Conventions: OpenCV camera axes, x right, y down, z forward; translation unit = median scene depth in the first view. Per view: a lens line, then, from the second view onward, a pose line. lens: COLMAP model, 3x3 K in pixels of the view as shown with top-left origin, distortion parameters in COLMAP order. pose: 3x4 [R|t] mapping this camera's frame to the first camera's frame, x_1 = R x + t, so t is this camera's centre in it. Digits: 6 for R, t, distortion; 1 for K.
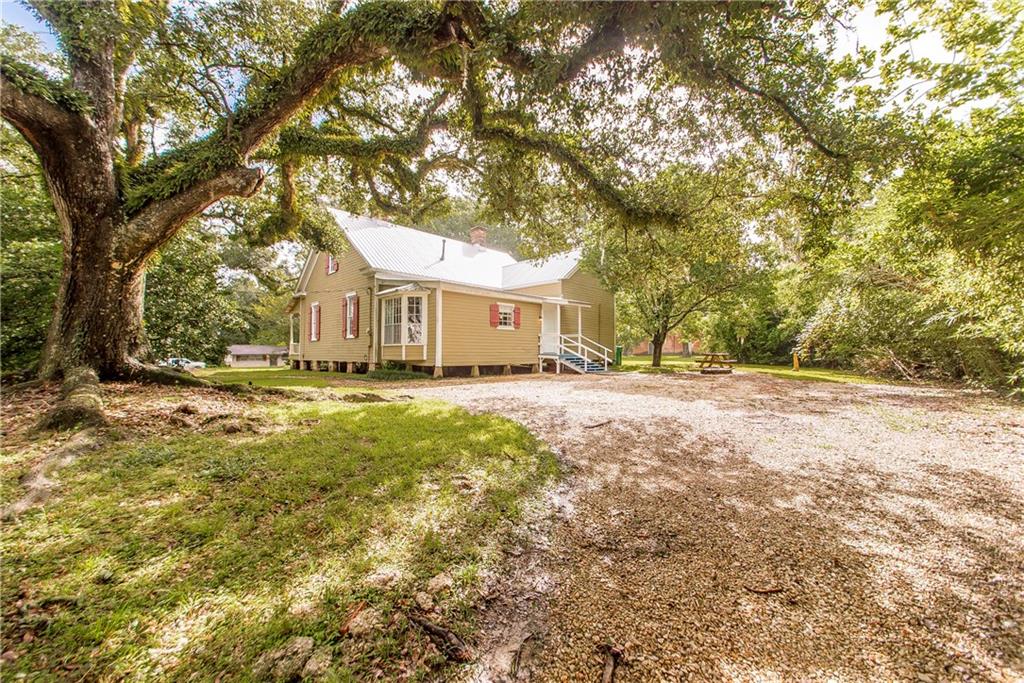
lens RADIAL K [[396.6, 0, 507.9], [0, 396.6, 345.0], [0, 0, 1]] dist [-0.001704, -0.003295]
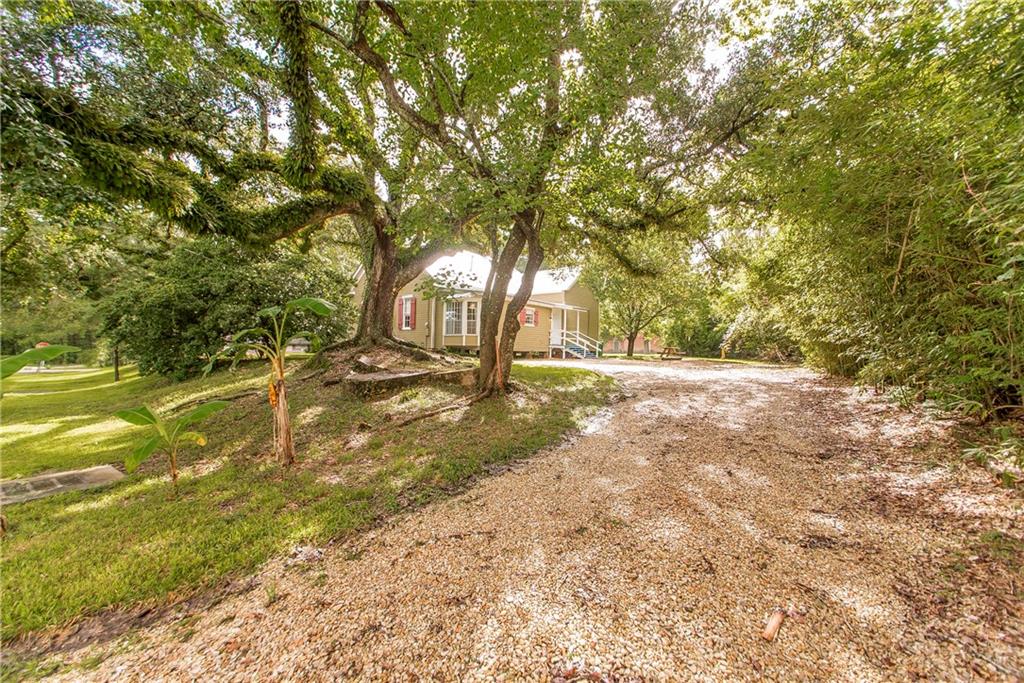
lens RADIAL K [[396.6, 0, 515.5], [0, 396.6, 345.7], [0, 0, 1]] dist [-0.001704, -0.003295]
pose [[0.993775, 0.020999, 0.109405, -0.189316], [-0.021848, 0.999740, 0.006566, 0.019943], [-0.109239, -0.008916, 0.993976, -0.357795]]
